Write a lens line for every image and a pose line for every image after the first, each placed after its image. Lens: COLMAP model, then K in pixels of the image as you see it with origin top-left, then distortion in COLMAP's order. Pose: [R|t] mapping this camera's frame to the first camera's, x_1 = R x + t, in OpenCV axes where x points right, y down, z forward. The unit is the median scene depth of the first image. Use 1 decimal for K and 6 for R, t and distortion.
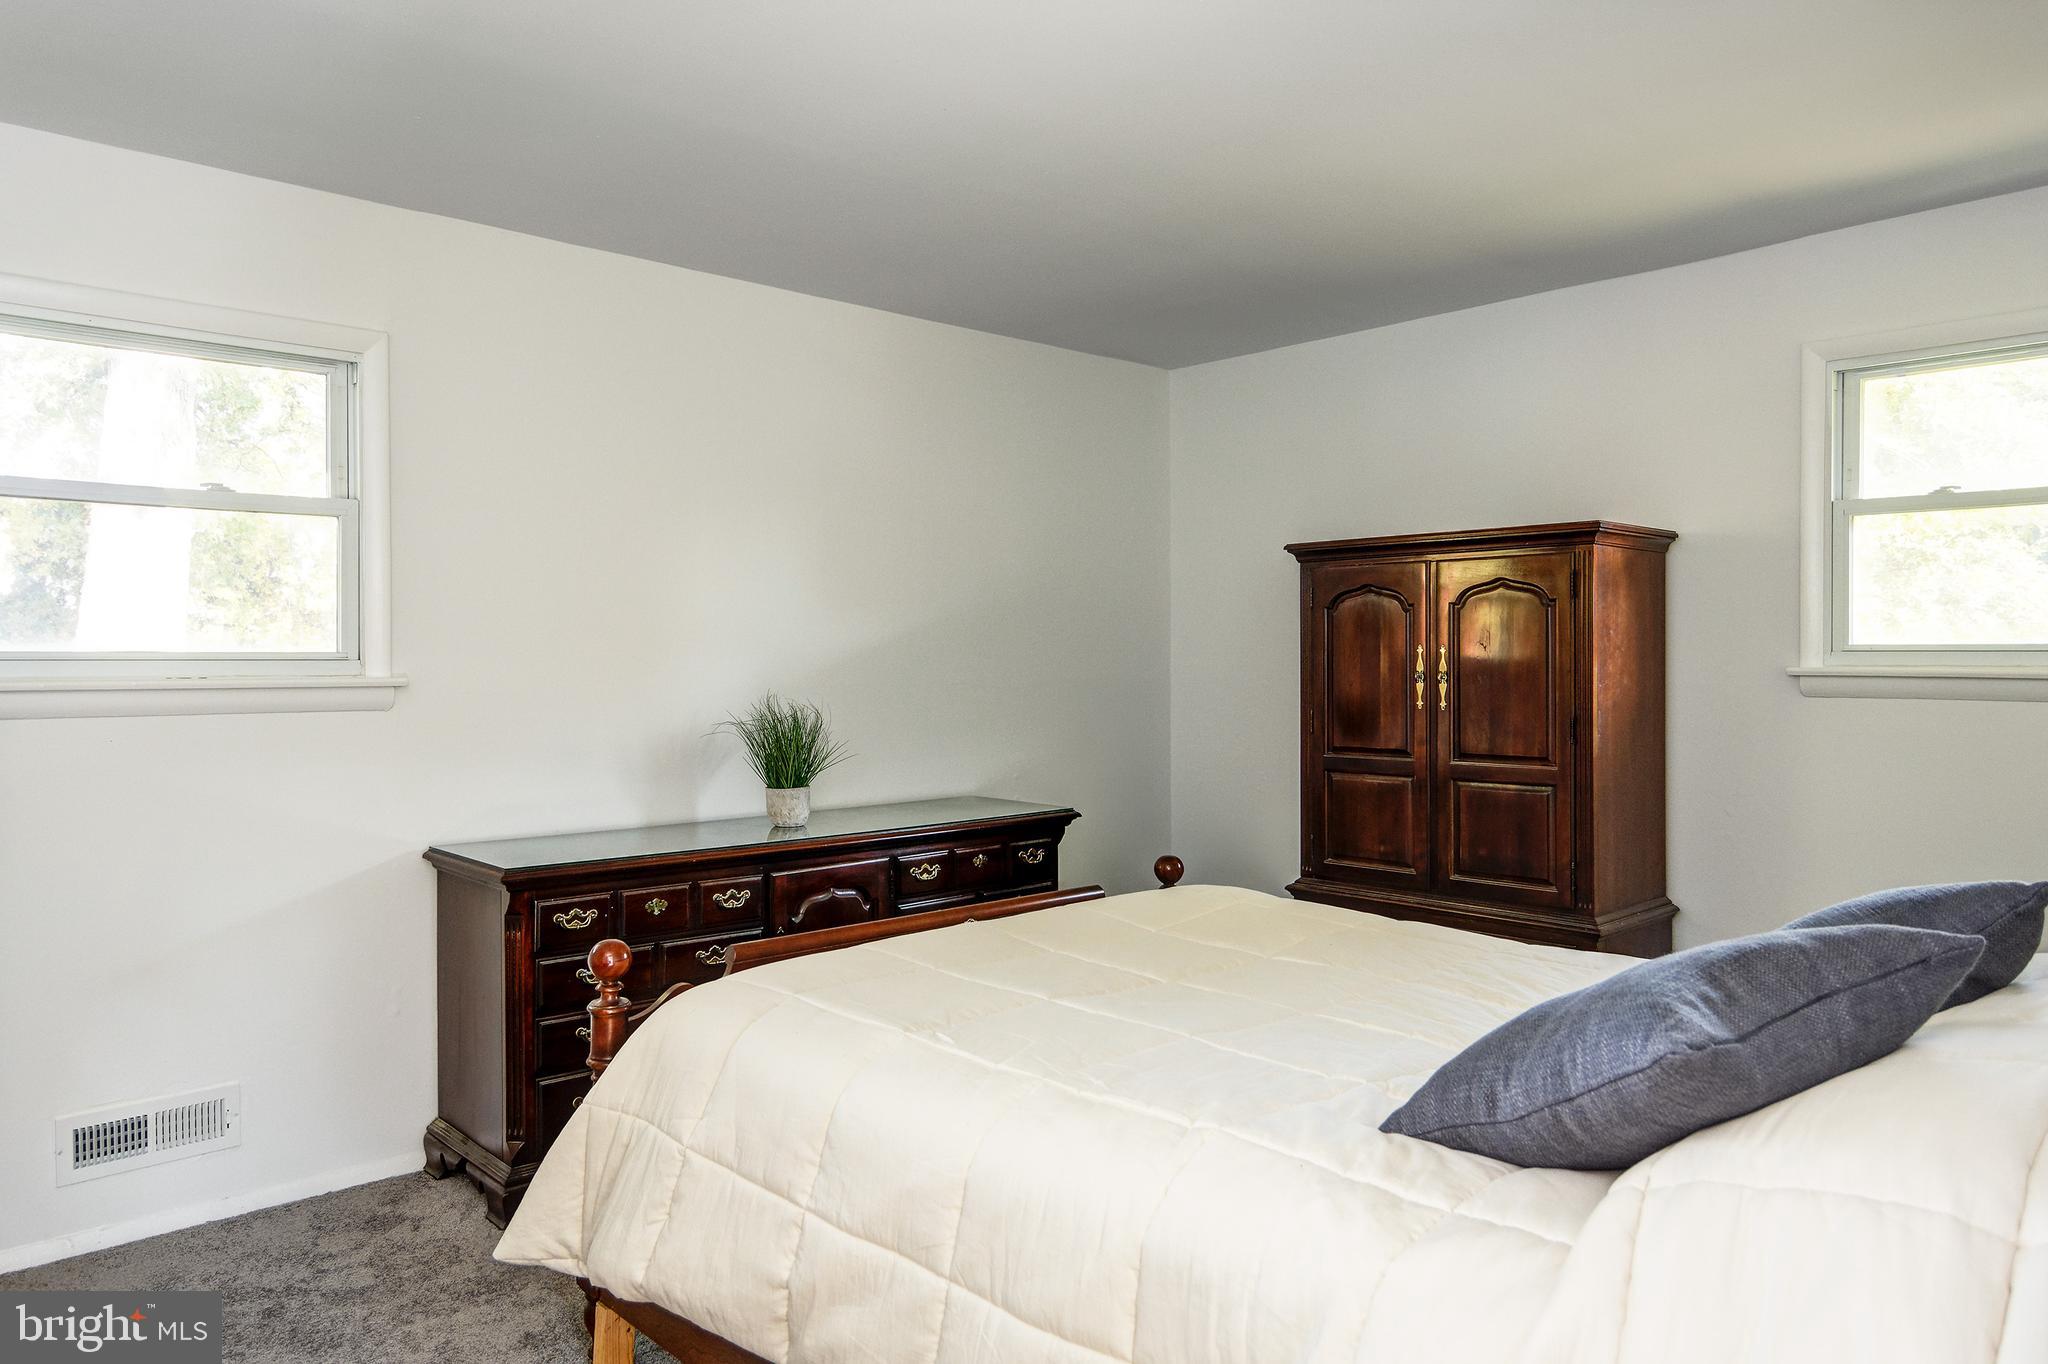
lens RADIAL K [[1348.5, 0, 1017.7], [0, 1348.5, 668.8], [0, 0, 1]] dist [0.010332, 0.001698]
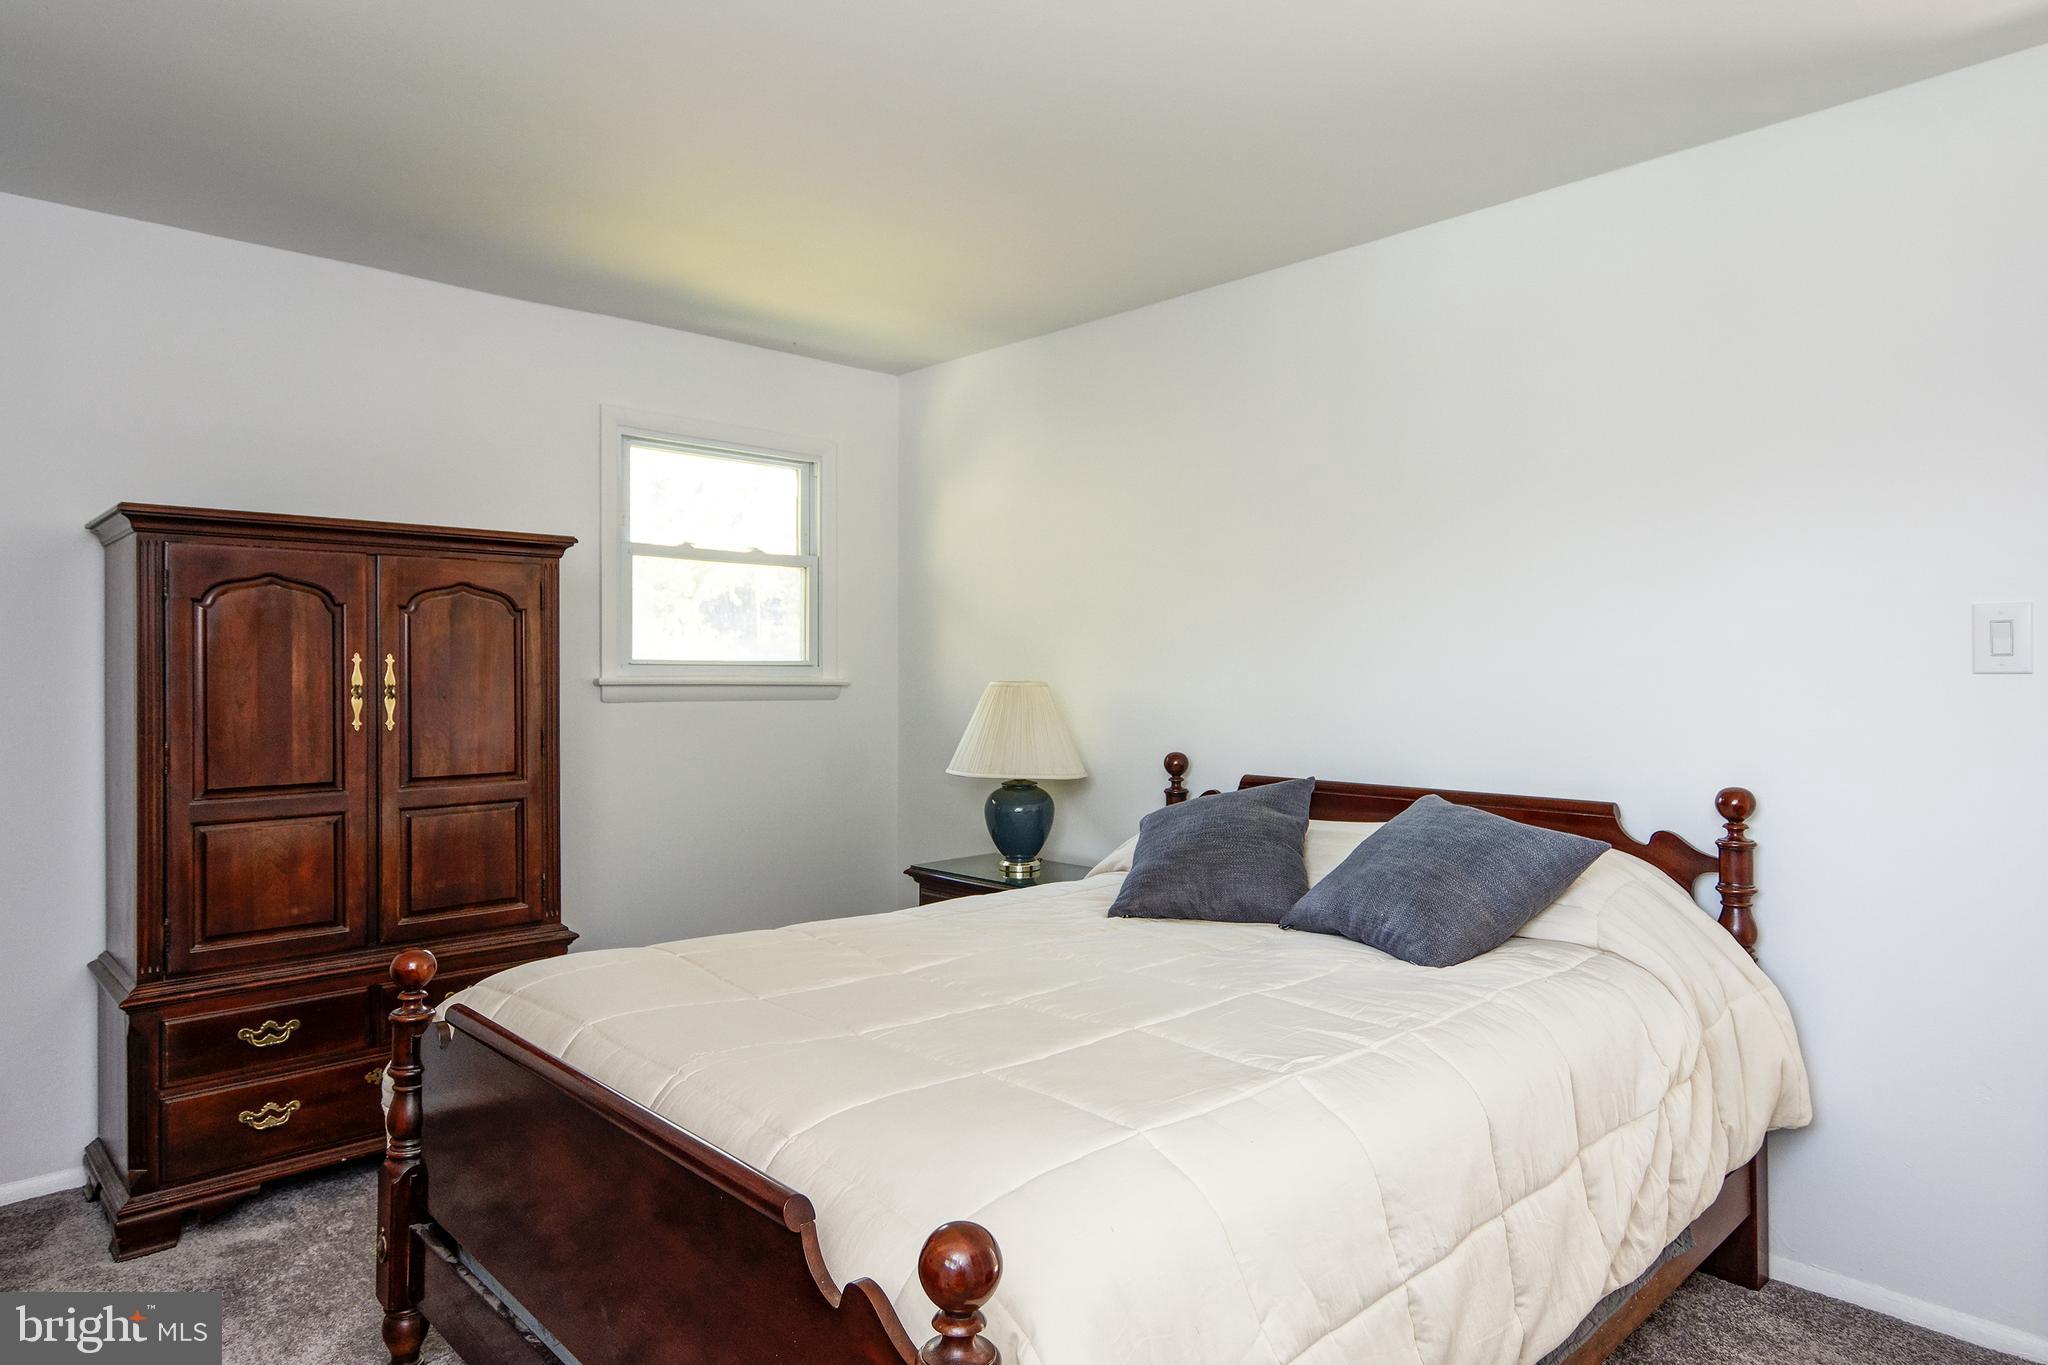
lens RADIAL K [[1227.5, 0, 1021.5], [0, 1227.5, 685.8], [0, 0, 1]] dist [0.007729, 0.002644]
pose [[-0.021730, -0.011175, 0.999701, -0.536751], [0.003063, 0.999932, 0.011244, -0.005631], [-0.999759, 0.003306, -0.021695, 0.702372]]
